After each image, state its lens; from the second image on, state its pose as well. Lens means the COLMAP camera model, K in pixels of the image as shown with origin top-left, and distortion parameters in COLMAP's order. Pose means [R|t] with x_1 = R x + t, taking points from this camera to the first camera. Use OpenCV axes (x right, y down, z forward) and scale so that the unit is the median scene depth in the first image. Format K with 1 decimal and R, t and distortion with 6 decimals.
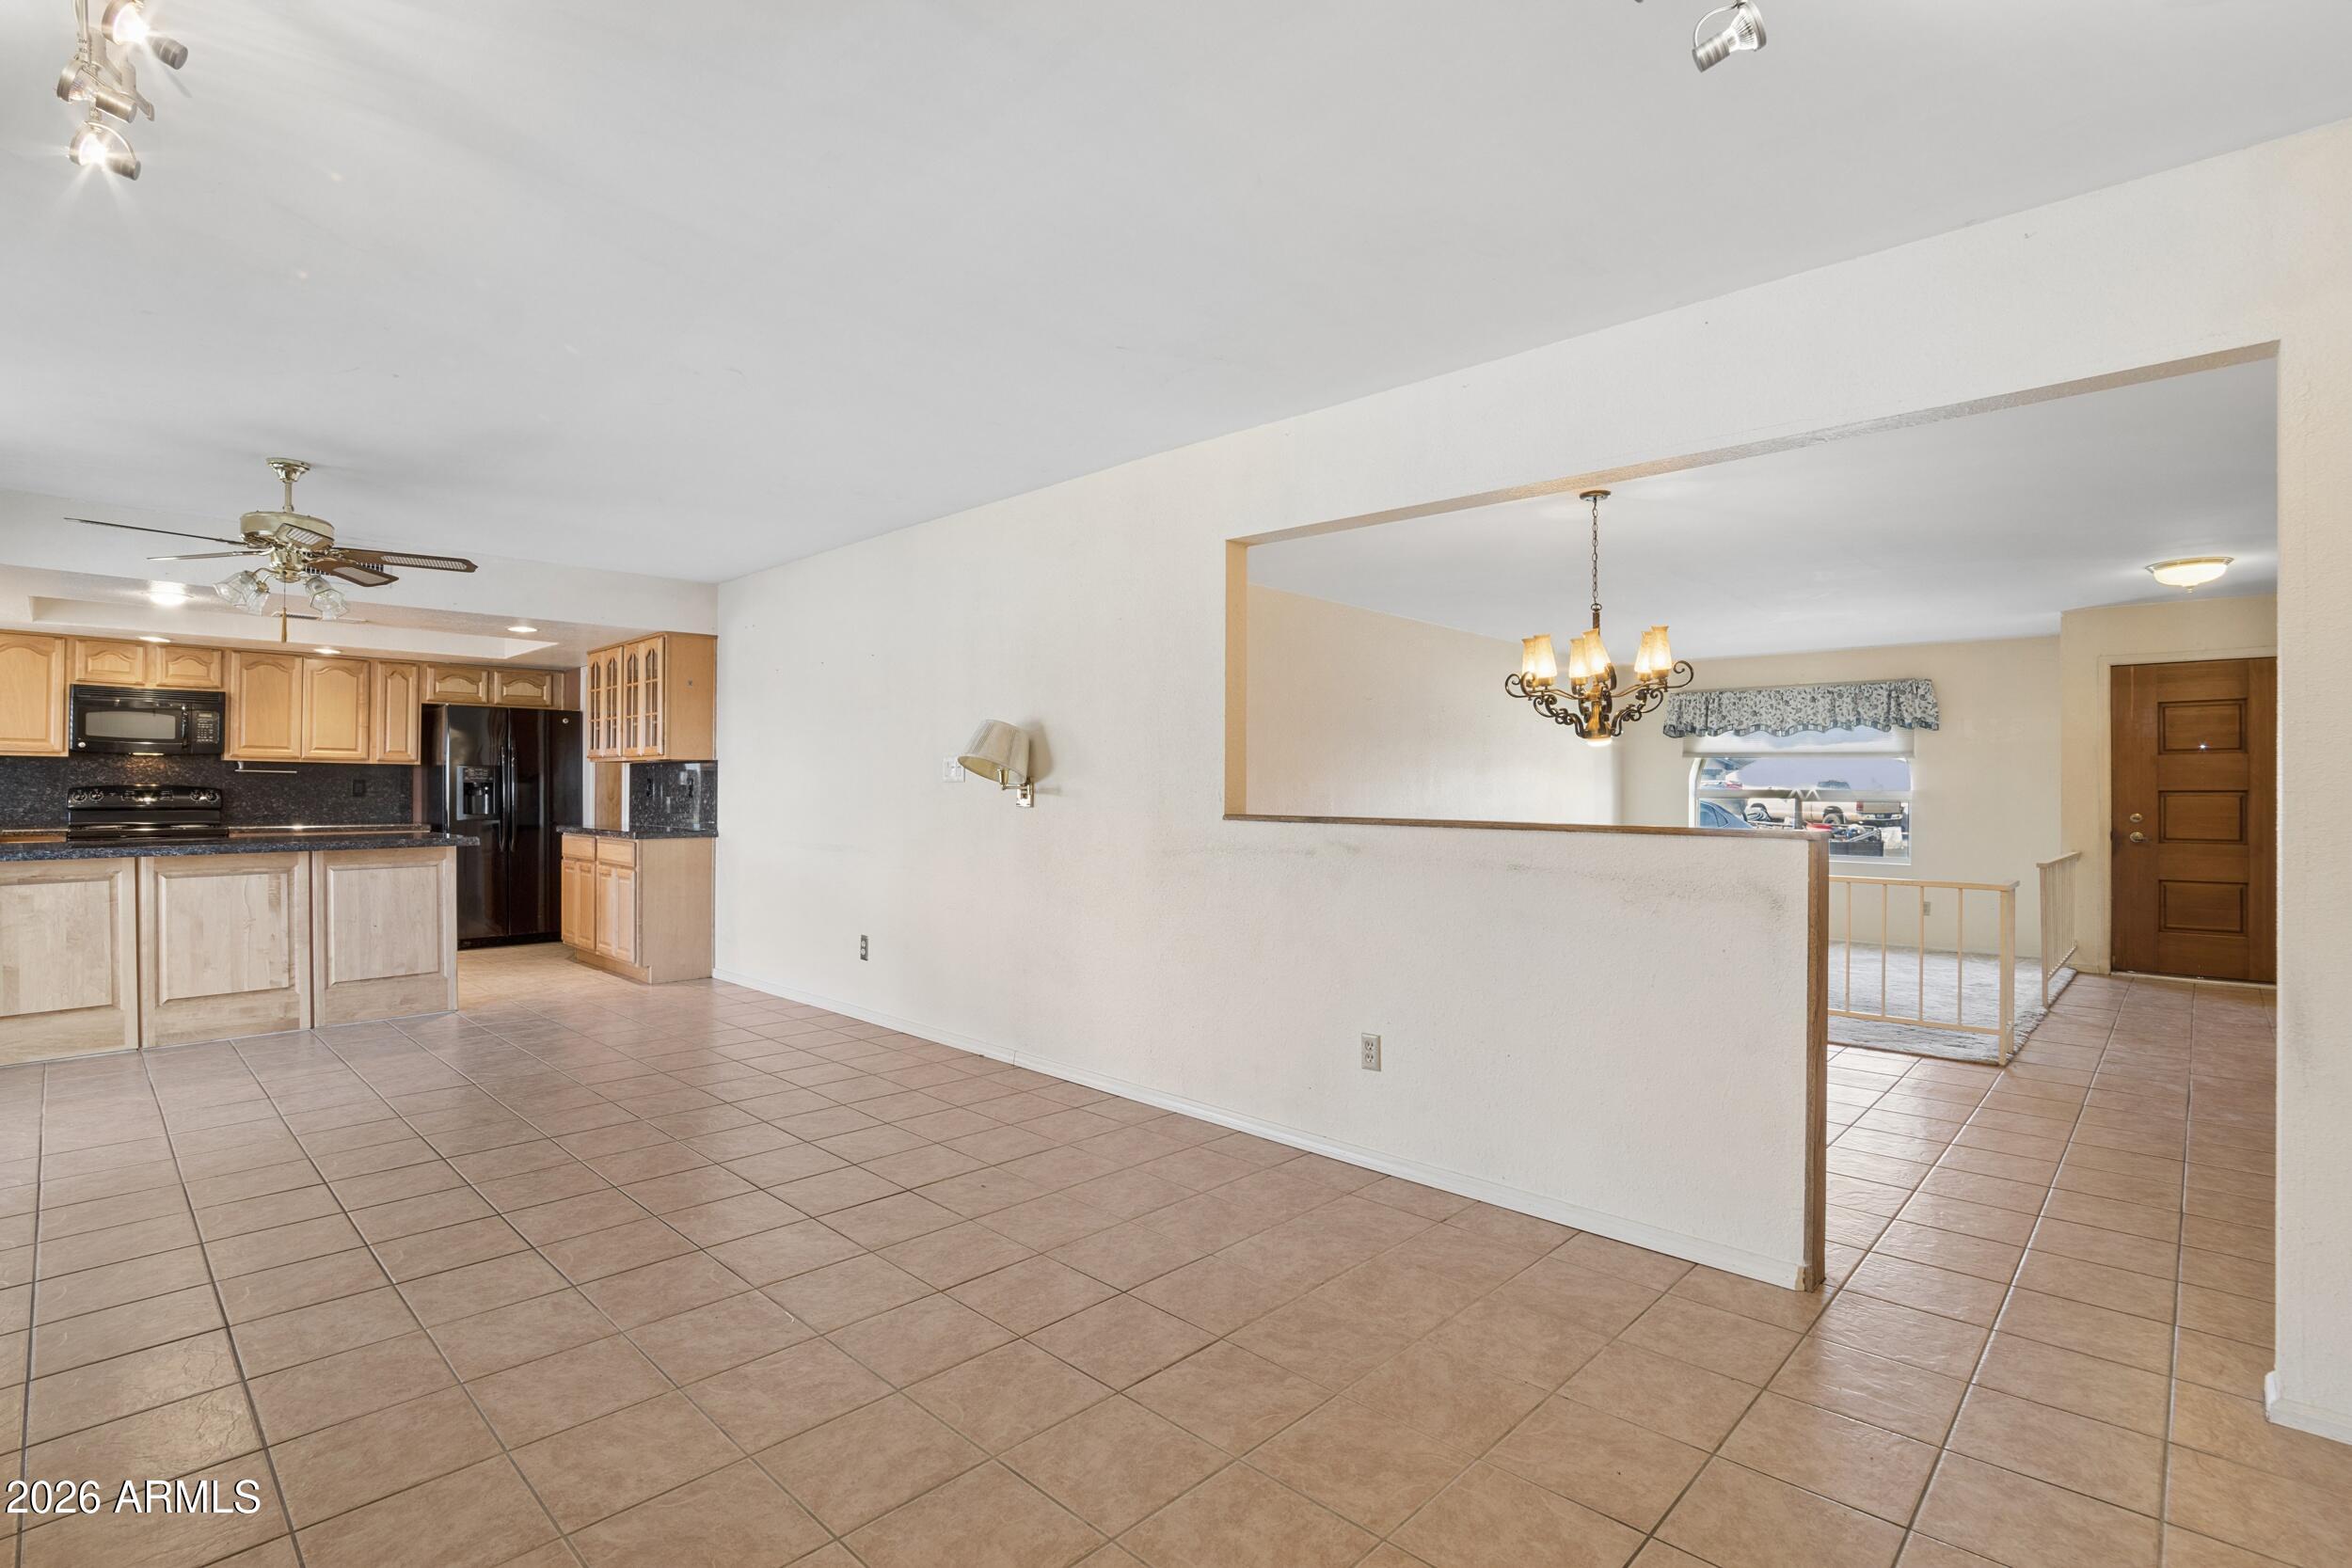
lens RADIAL K [[1105.6, 0, 1168.5], [0, 1105.6, 787.9], [0, 0, 1]] dist [-0.036923, 0.006895]
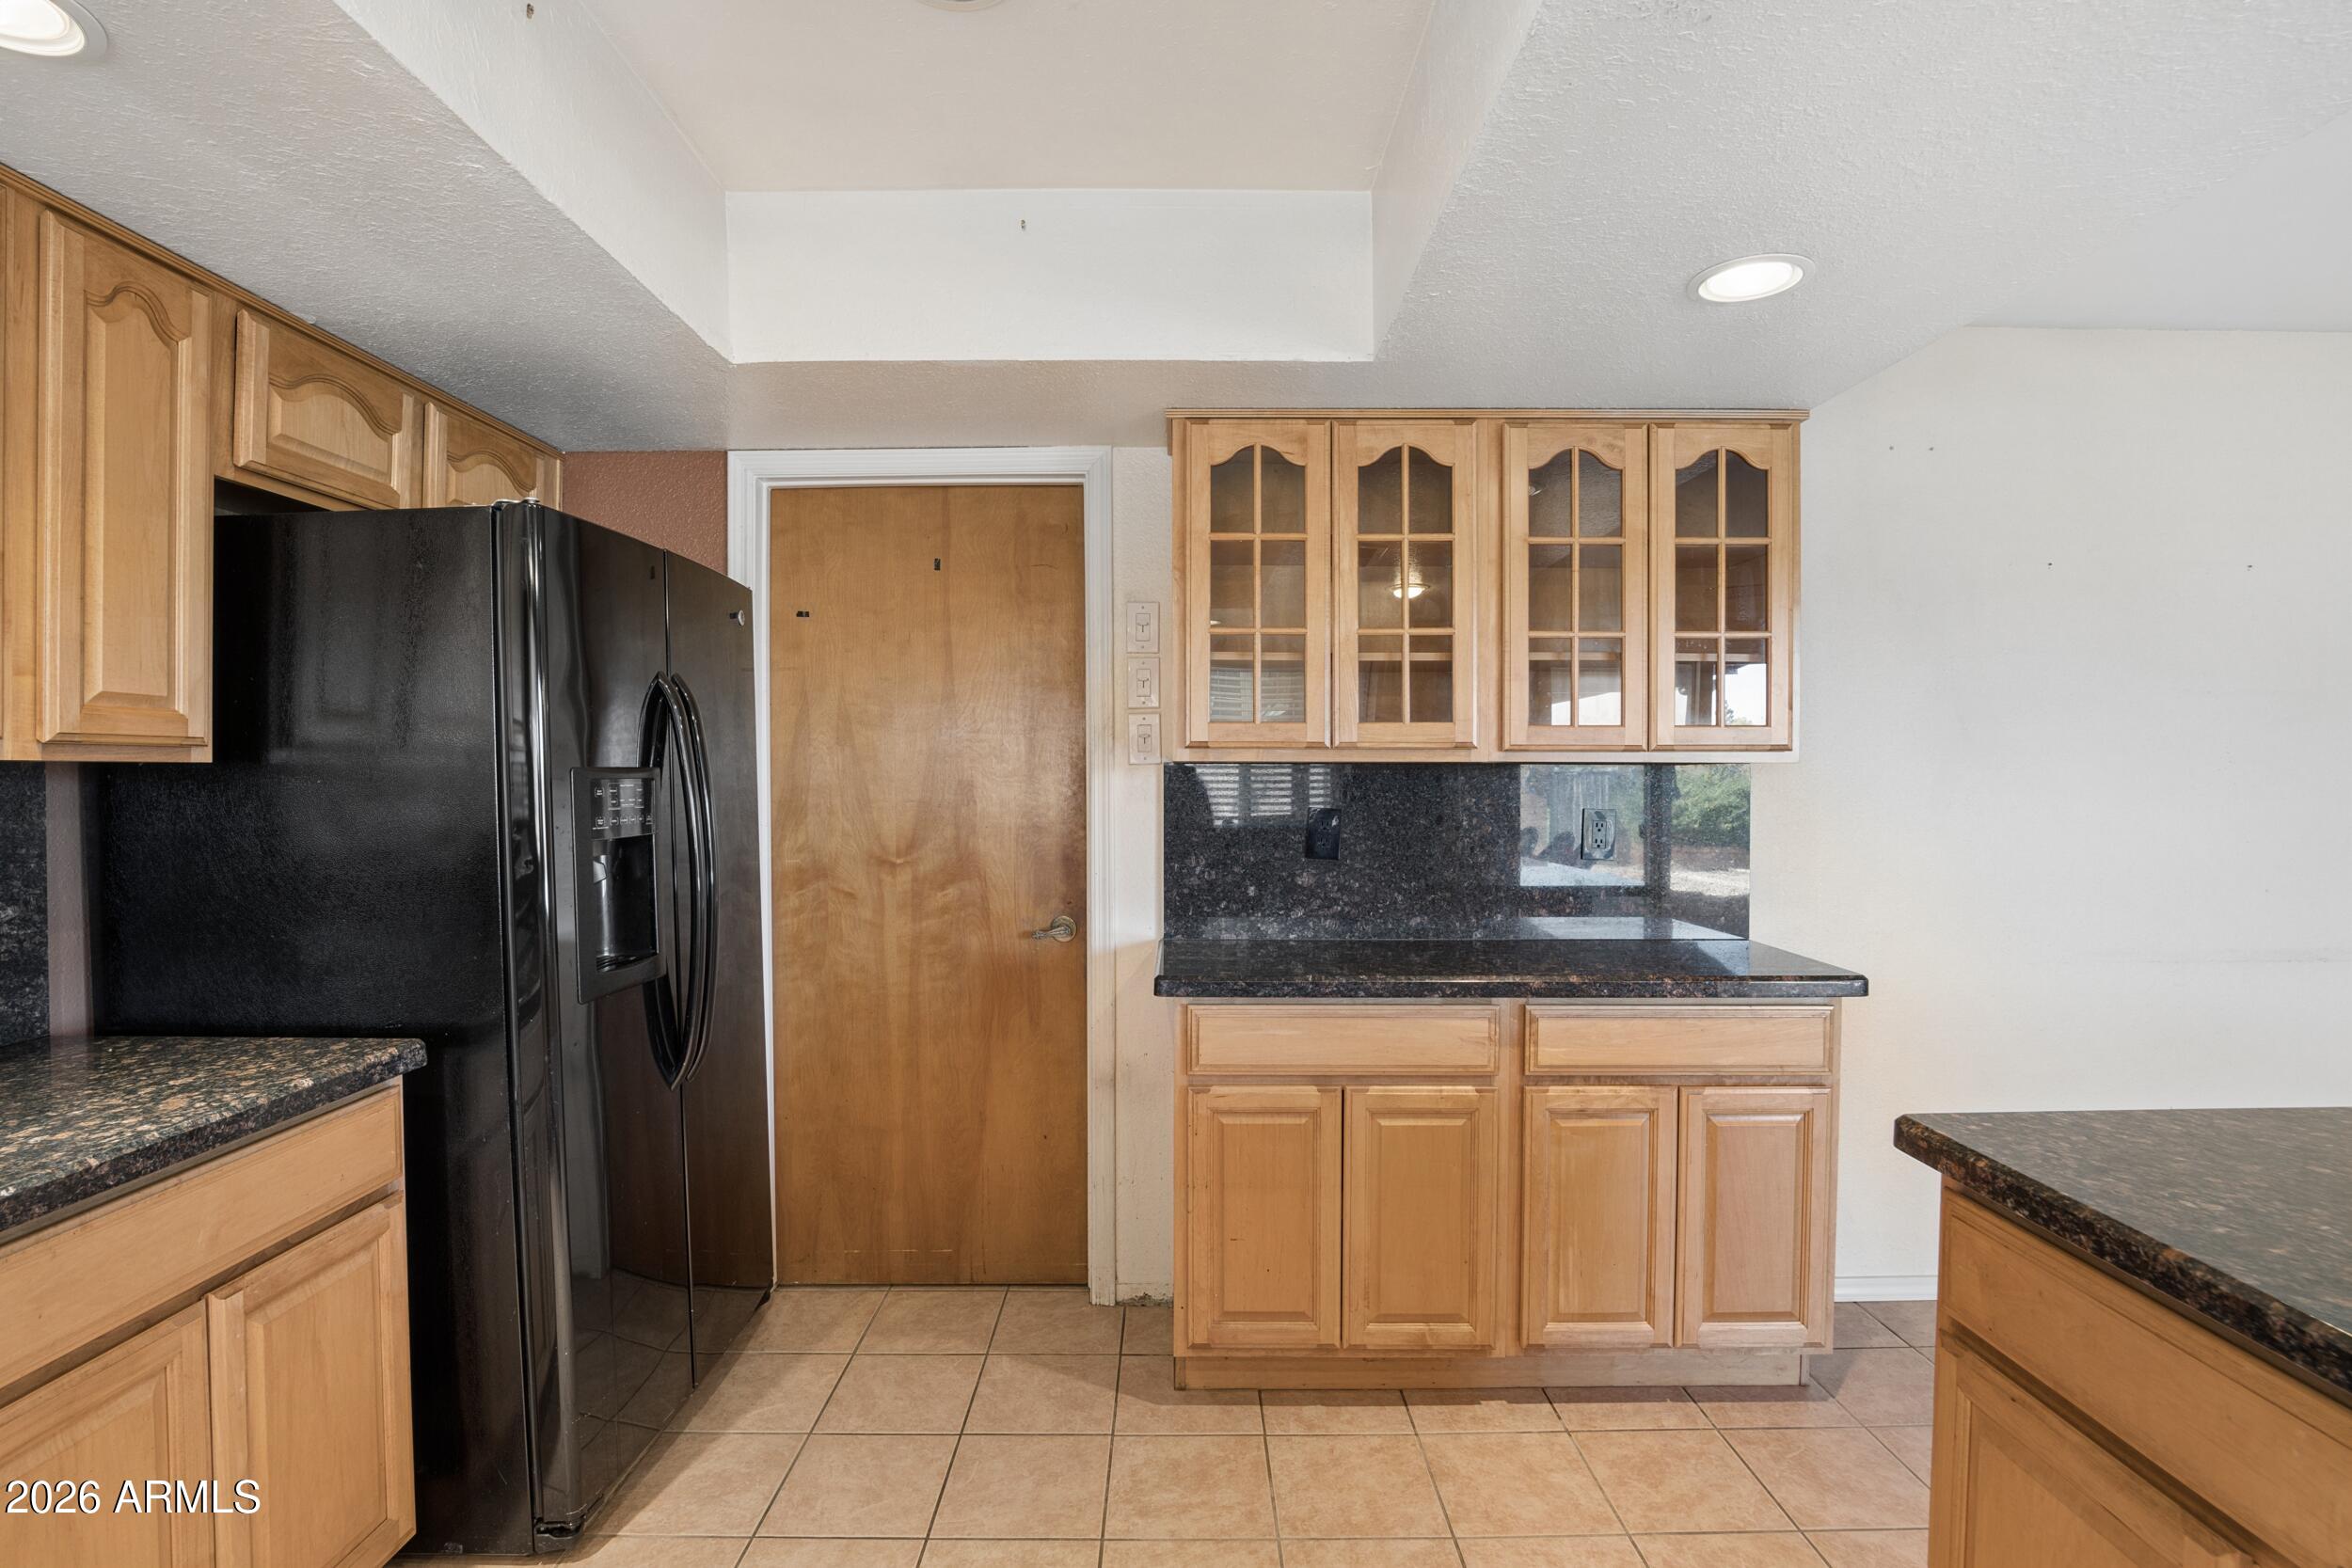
lens RADIAL K [[1105.6, 0, 1180.8], [0, 1105.6, 787.0], [0, 0, 1]] dist [-0.036923, 0.006895]
pose [[0.715600, -0.015495, 0.698339, -0.774744], [0.000020, 0.999754, 0.022163, -0.023746], [-0.698511, -0.015845, 0.715424, 0.795492]]
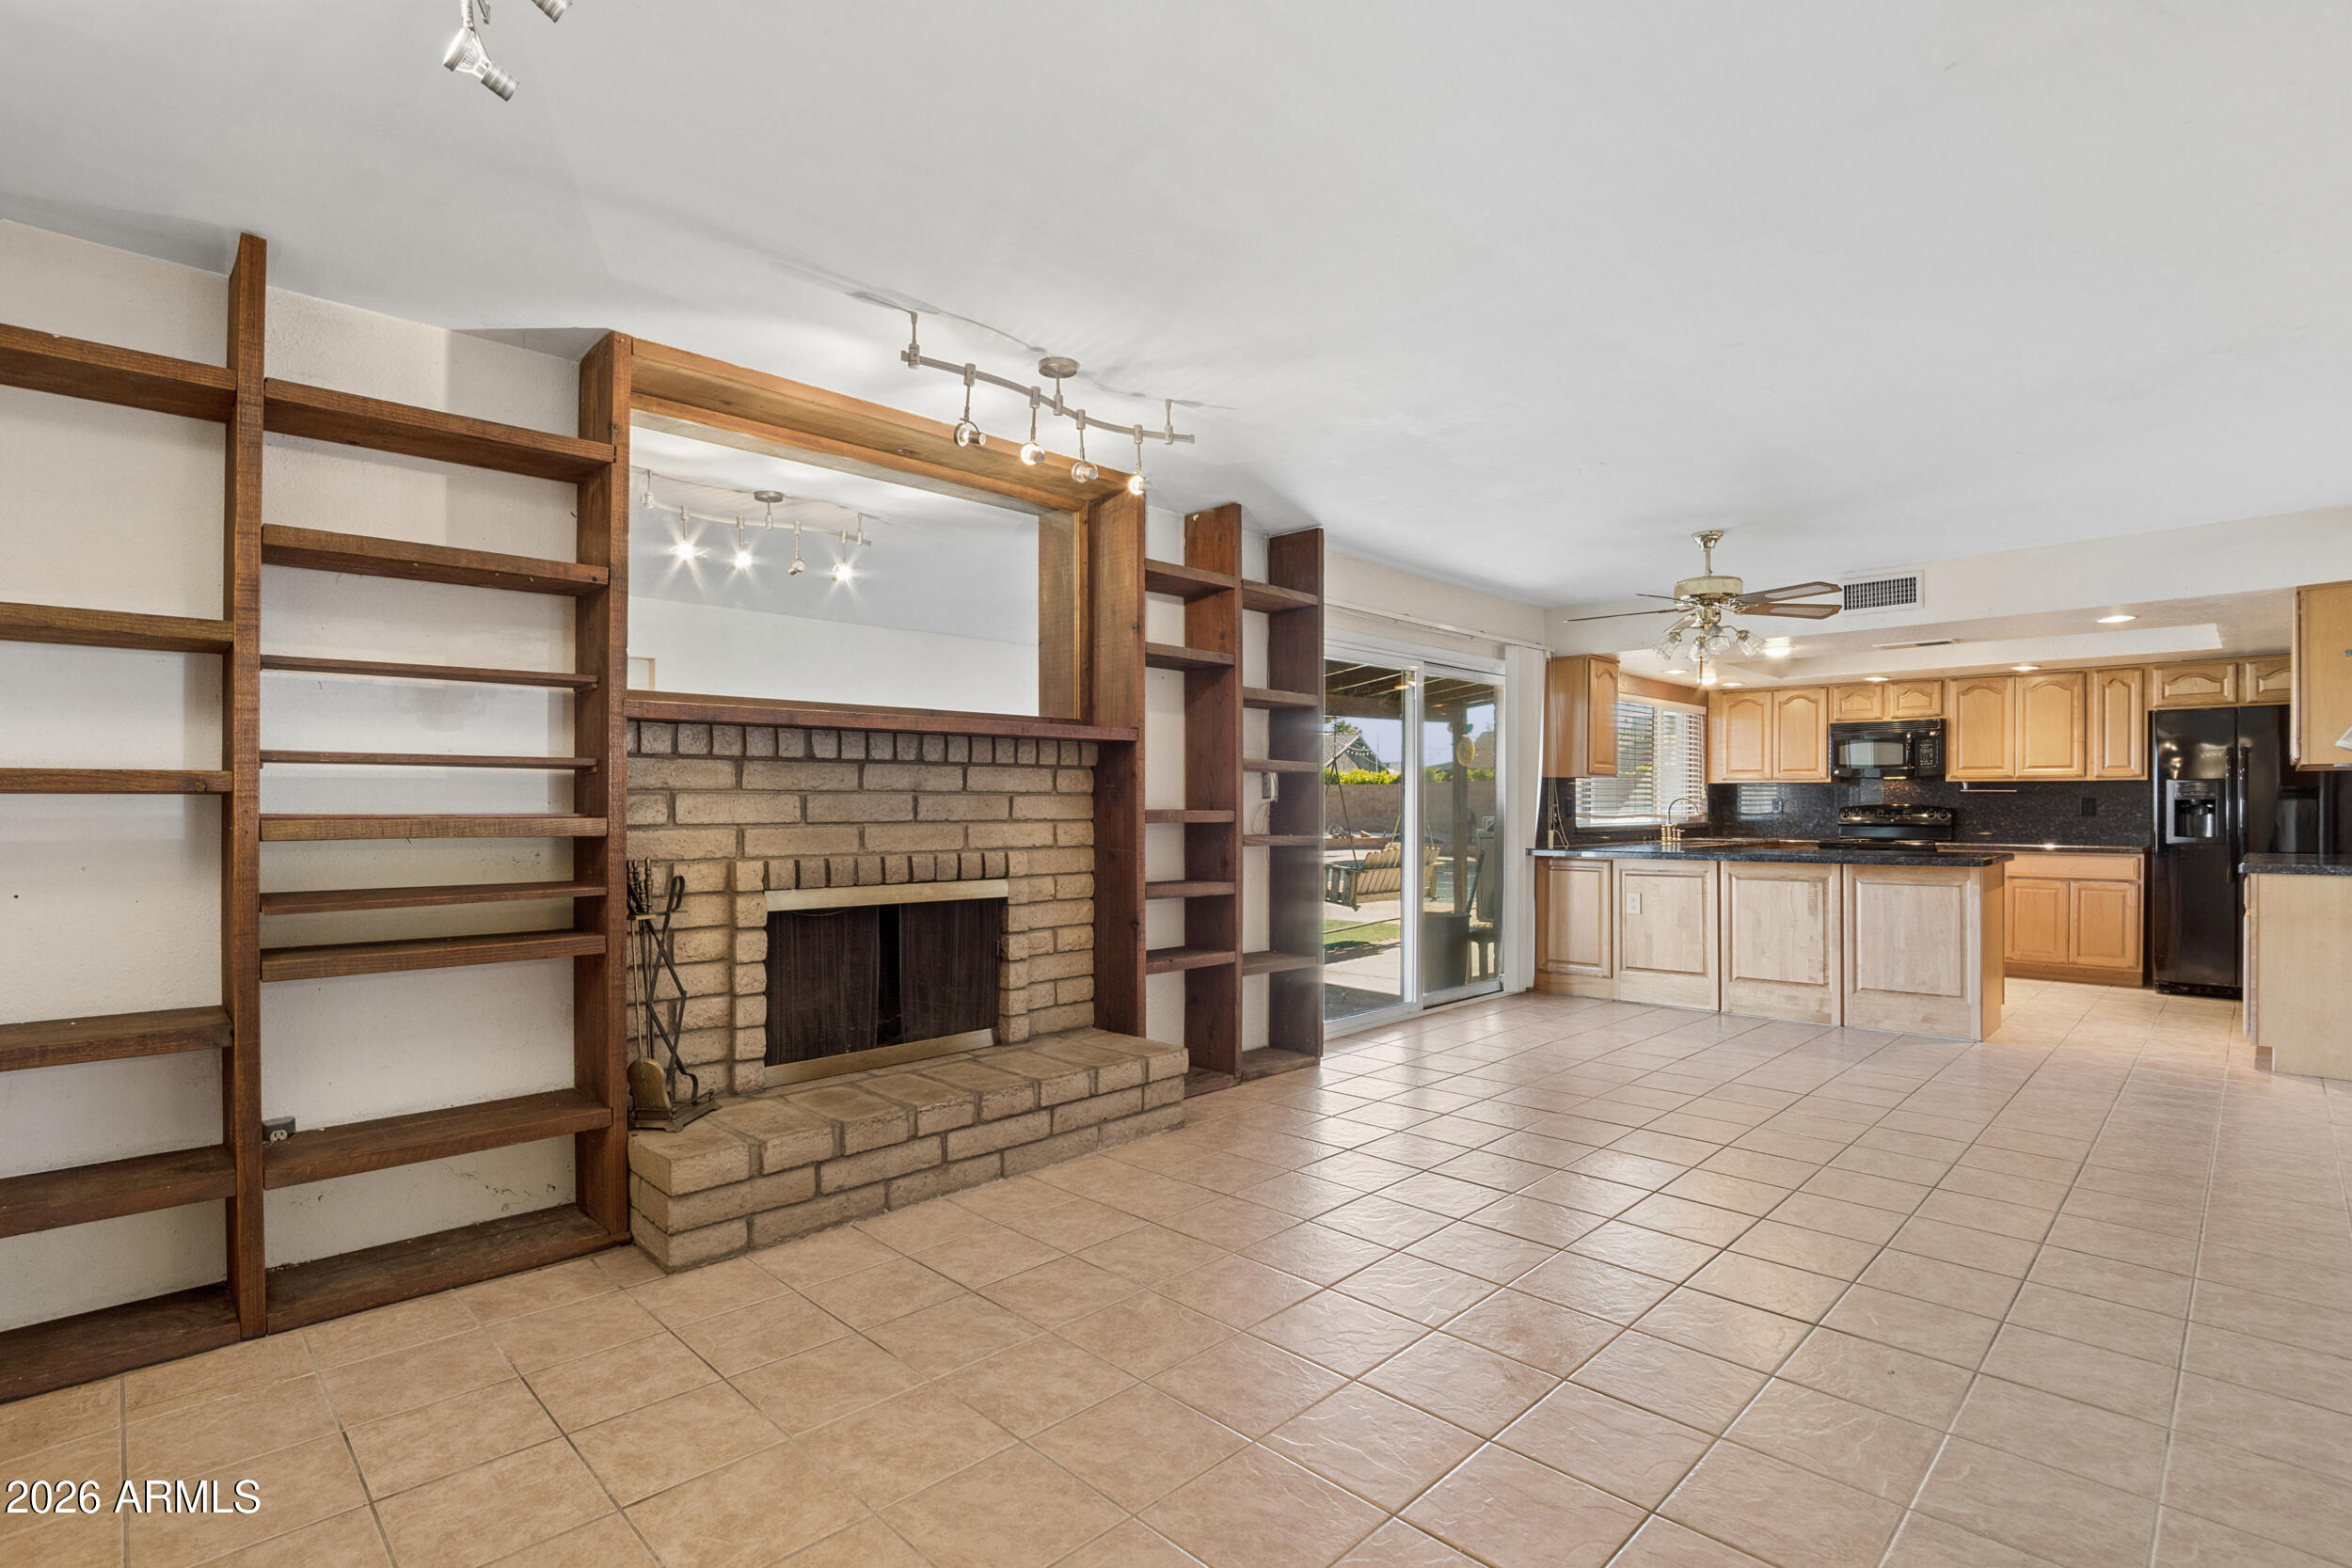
lens RADIAL K [[1105.6, 0, 1169.1], [0, 1105.6, 802.4], [0, 0, 1]] dist [-0.036923, 0.006895]
pose [[-0.027230, -0.008112, -0.999596, 0.235915], [0.002214, 0.999964, -0.008175, 0.002522], [0.999627, -0.002436, -0.027211, 0.249843]]
